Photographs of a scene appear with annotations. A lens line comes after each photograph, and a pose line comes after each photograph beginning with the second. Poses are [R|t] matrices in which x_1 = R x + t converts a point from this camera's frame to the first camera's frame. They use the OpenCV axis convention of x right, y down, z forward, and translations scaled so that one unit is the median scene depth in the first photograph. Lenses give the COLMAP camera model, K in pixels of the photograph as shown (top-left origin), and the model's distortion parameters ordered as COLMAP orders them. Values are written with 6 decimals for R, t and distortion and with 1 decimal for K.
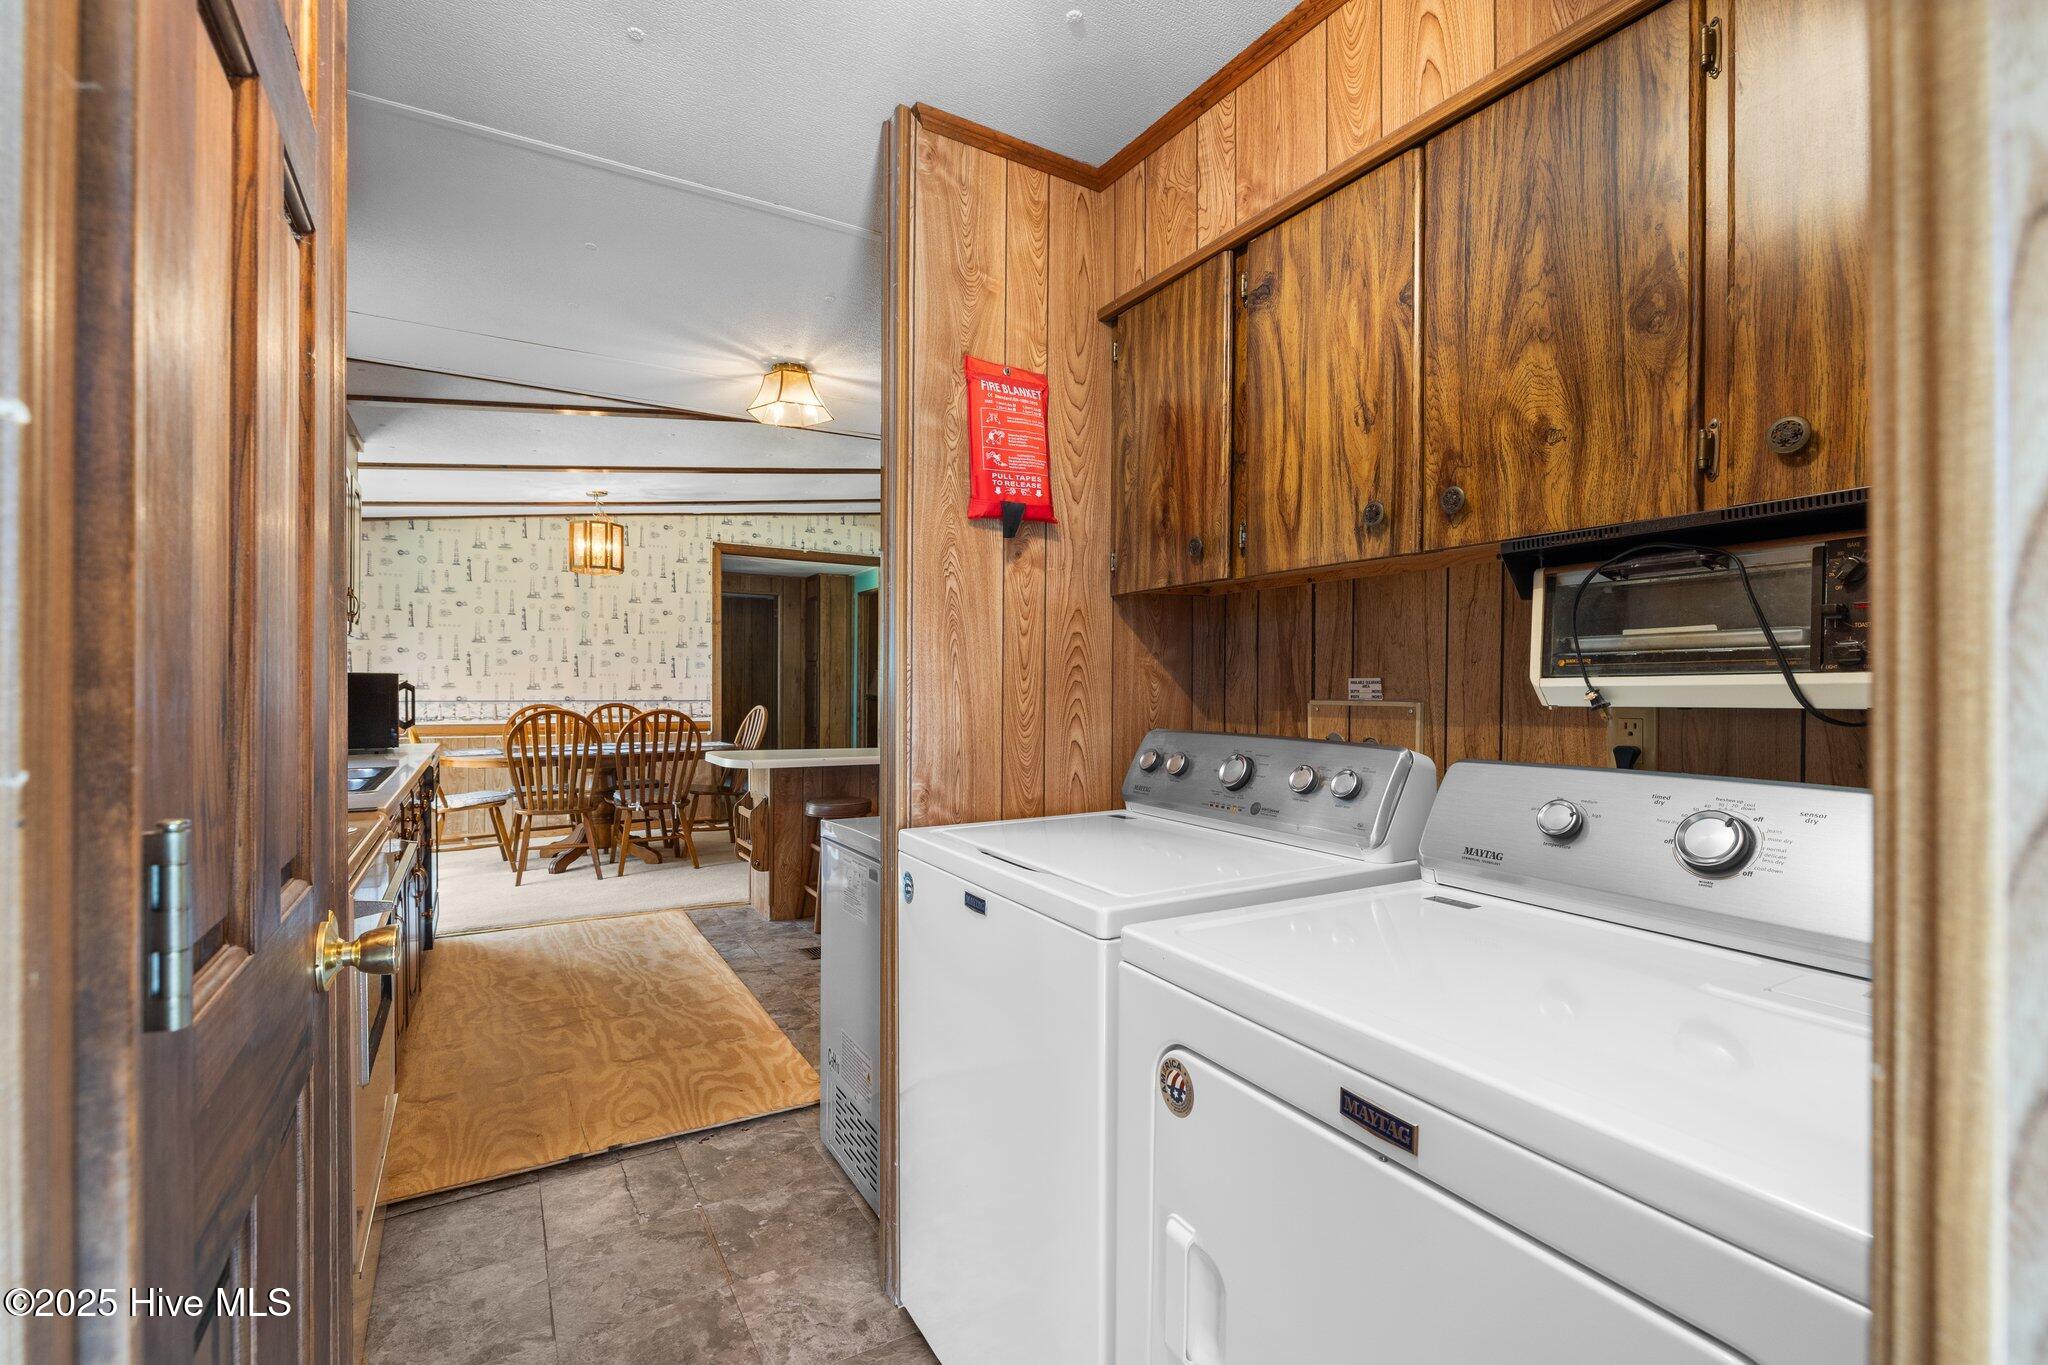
lens RADIAL K [[938.1, 0, 1031.9], [0, 938.1, 688.5], [0, 0, 1]] dist [-0.003503, 0.000229]
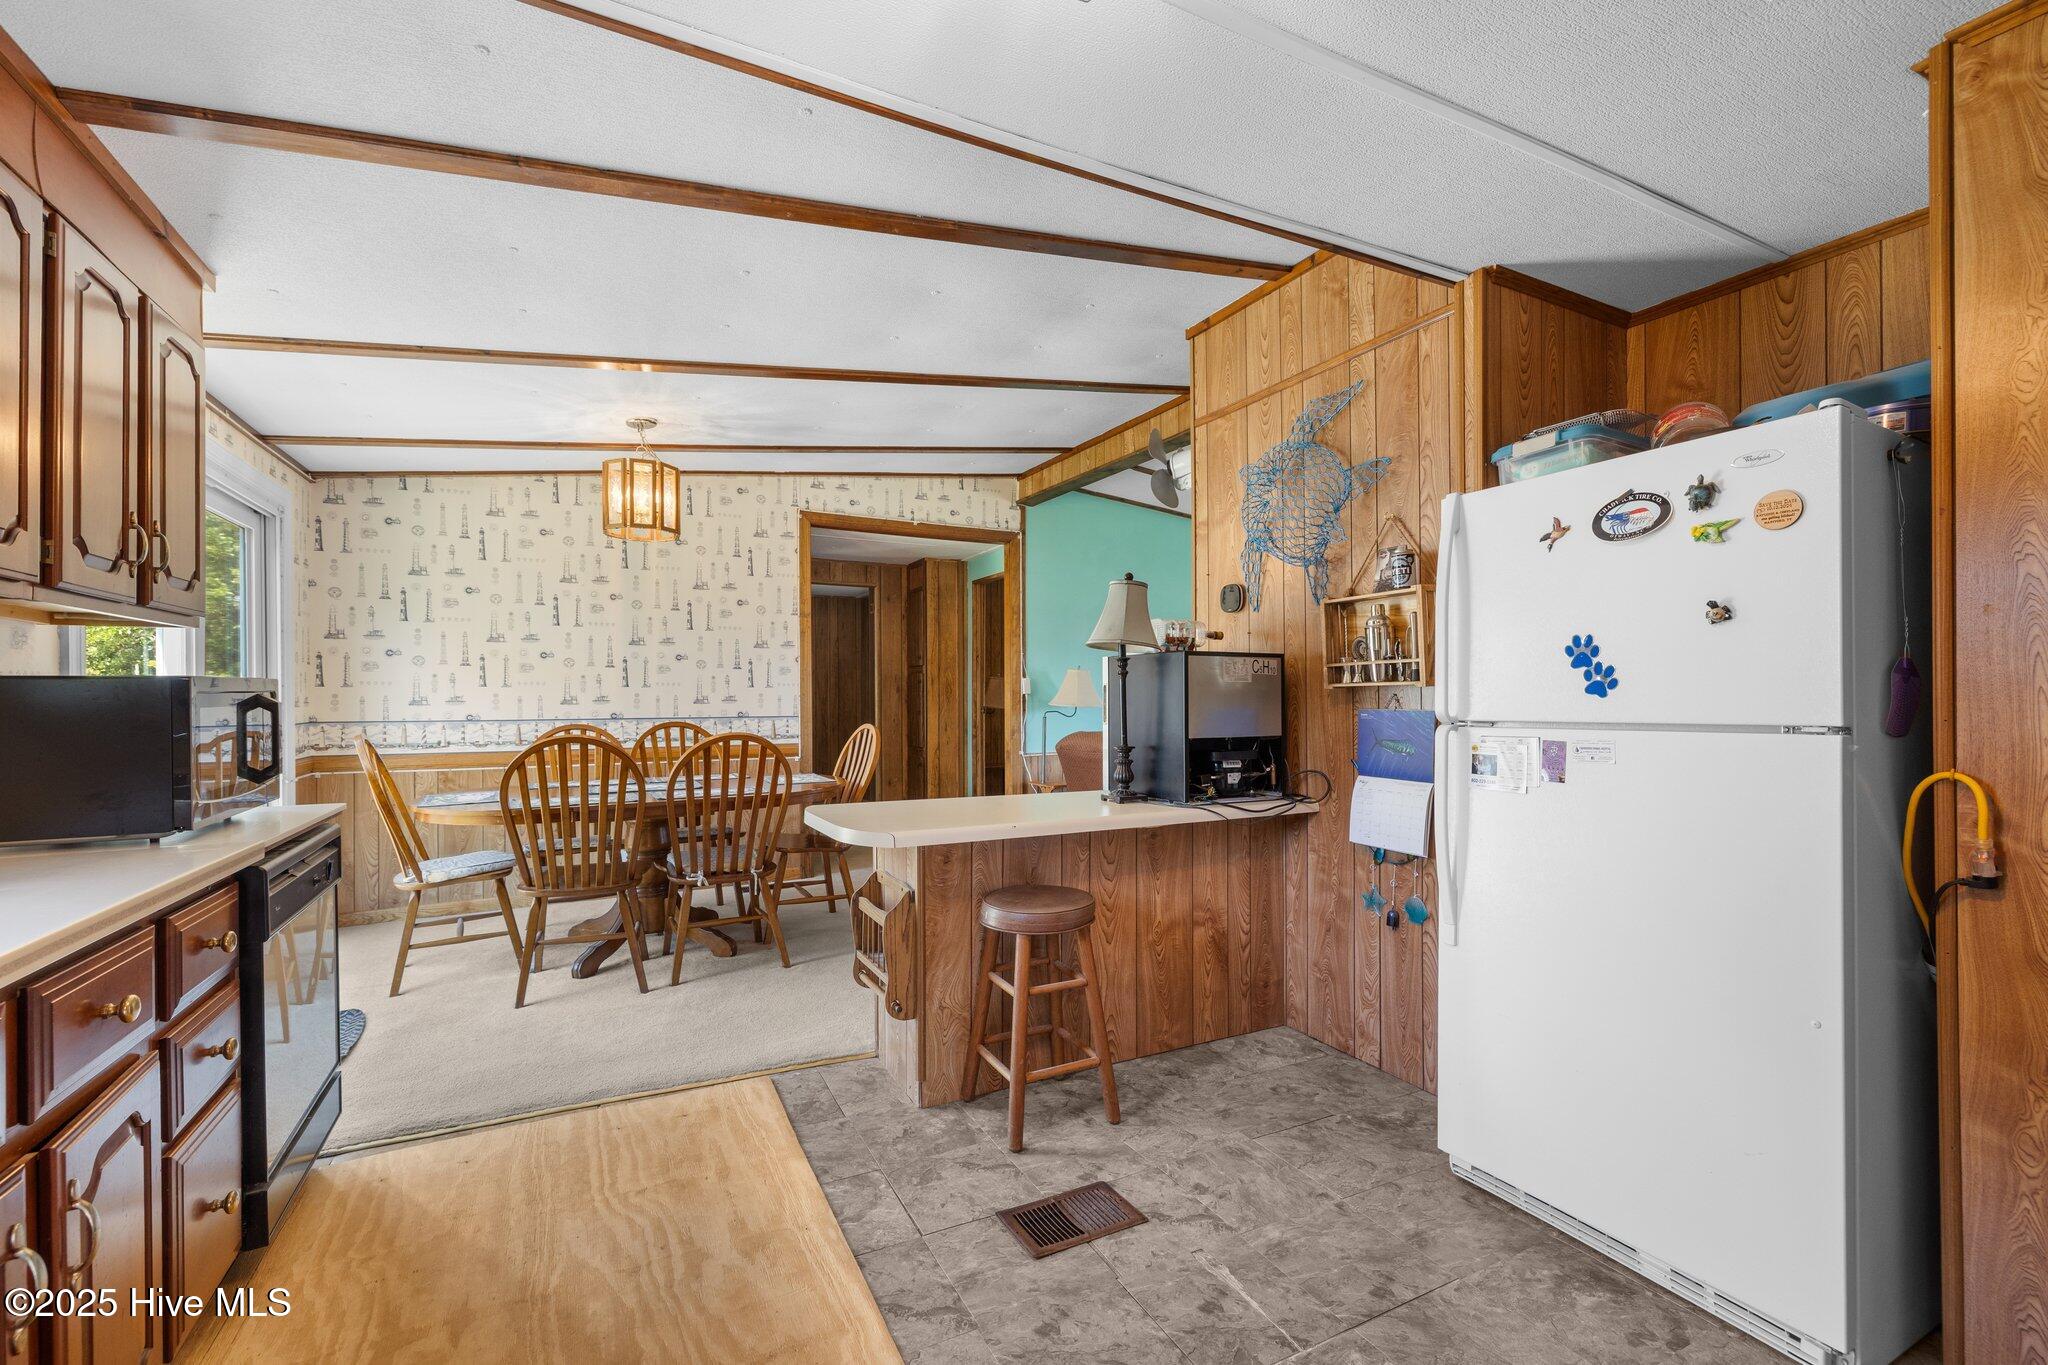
lens RADIAL K [[880.8, 0, 1024.1], [0, 880.8, 694.0], [0, 0, 1]] dist [0.002944, -0.000258]
pose [[0.997866, -0.008820, -0.064694, -0.126830], [0.008544, 0.999953, -0.004535, -0.000857], [0.064731, 0.003972, 0.997895, 0.331889]]
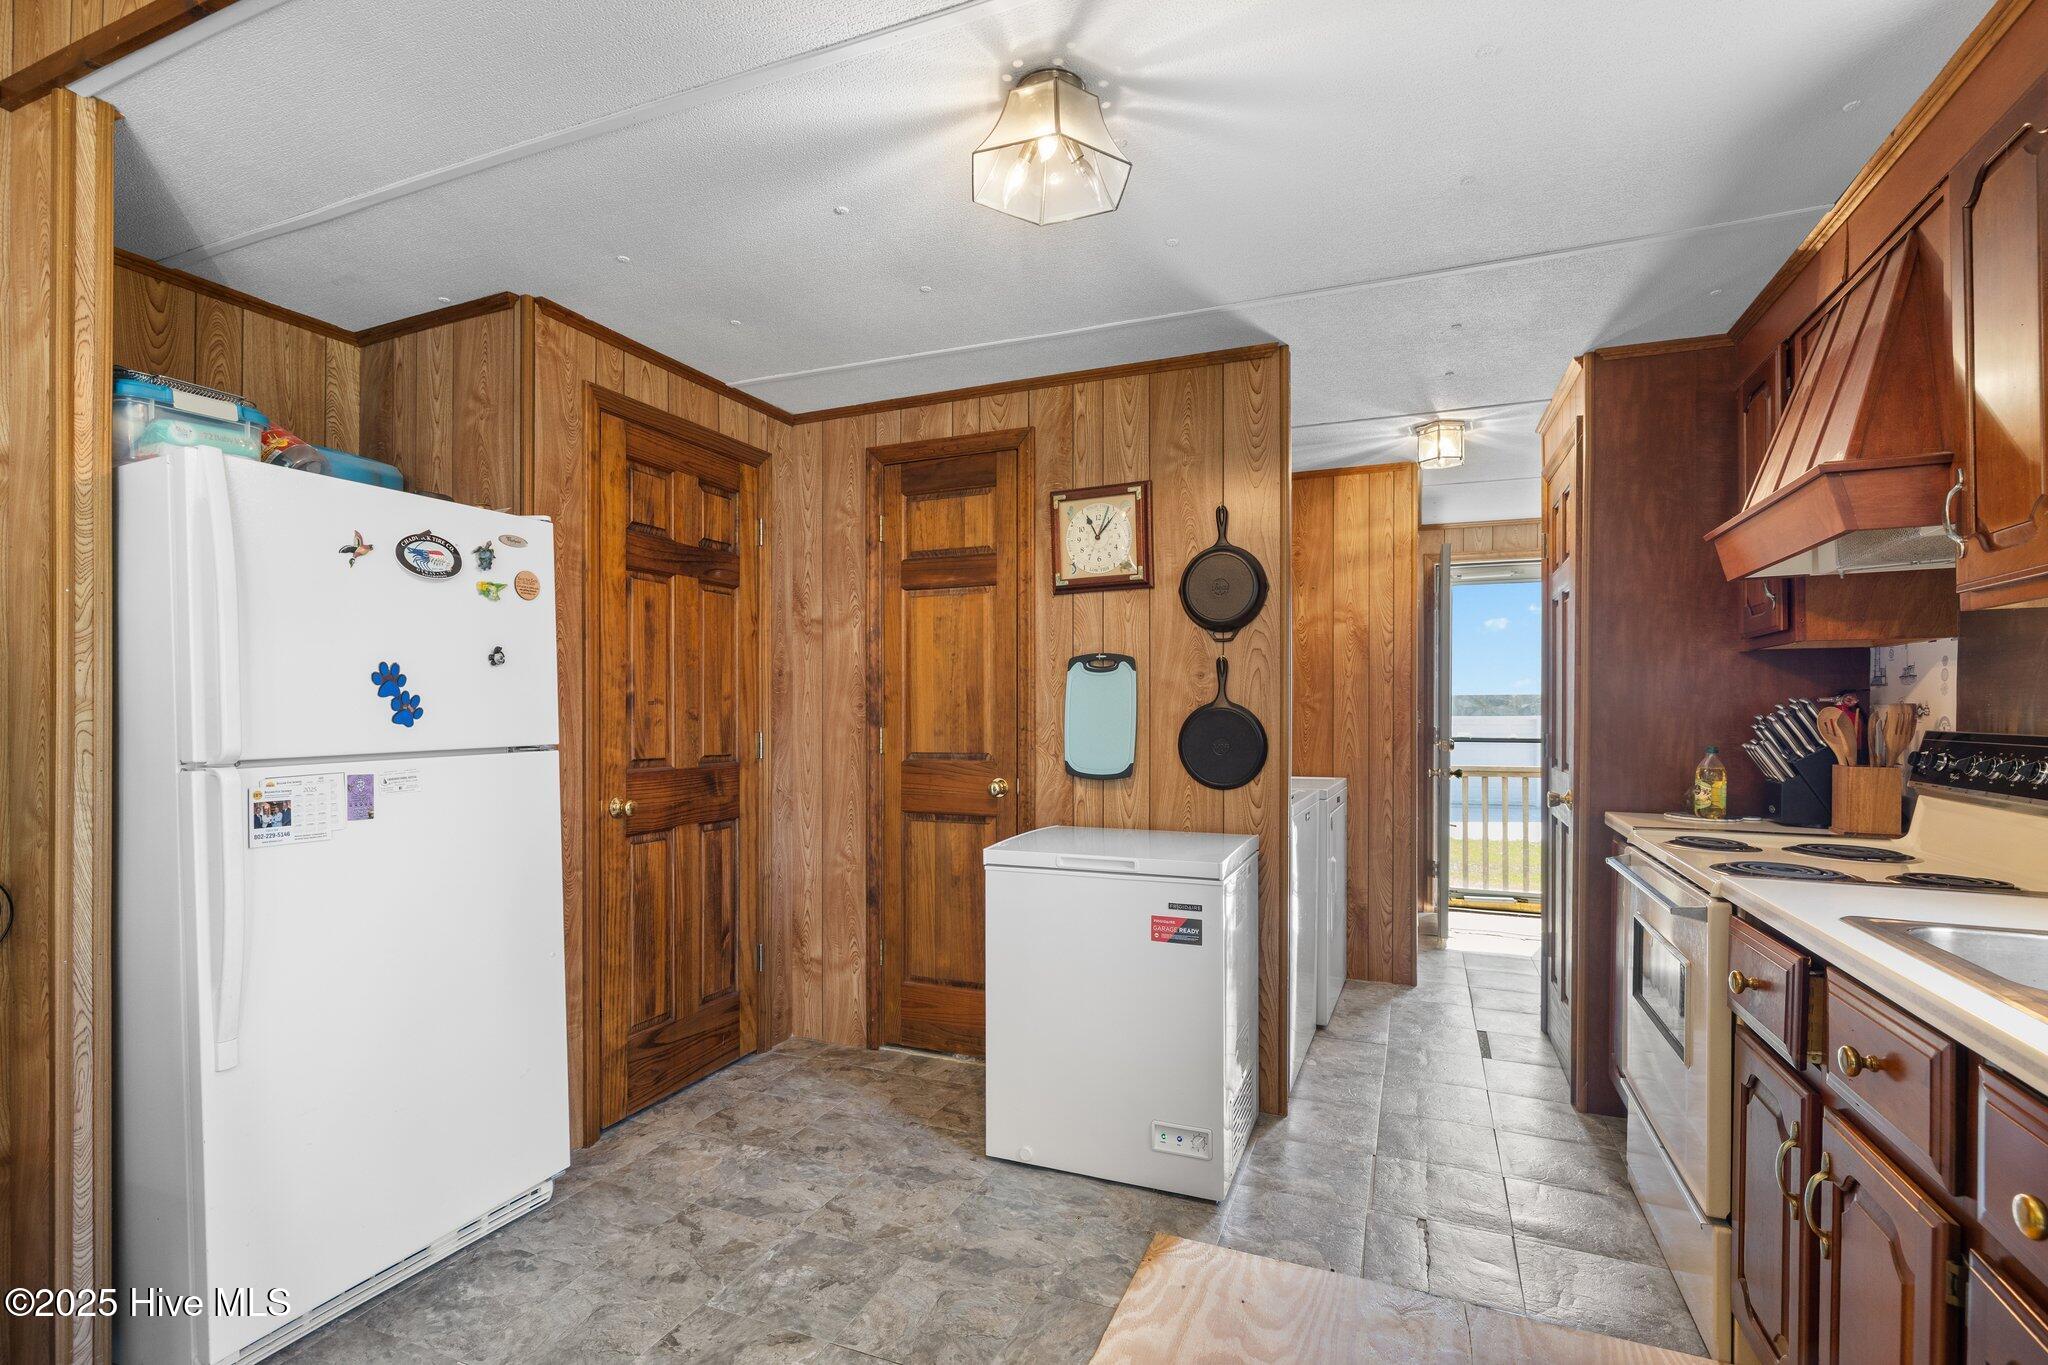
lens RADIAL K [[938.1, 0, 1025.4], [0, 938.1, 713.6], [0, 0, 1]] dist [-0.003503, 0.000229]
pose [[-0.600169, -0.005038, 0.799857, -0.394618], [-0.001675, 0.999986, 0.005042, -0.007273], [-0.799872, 0.001686, -0.600169, 0.765014]]
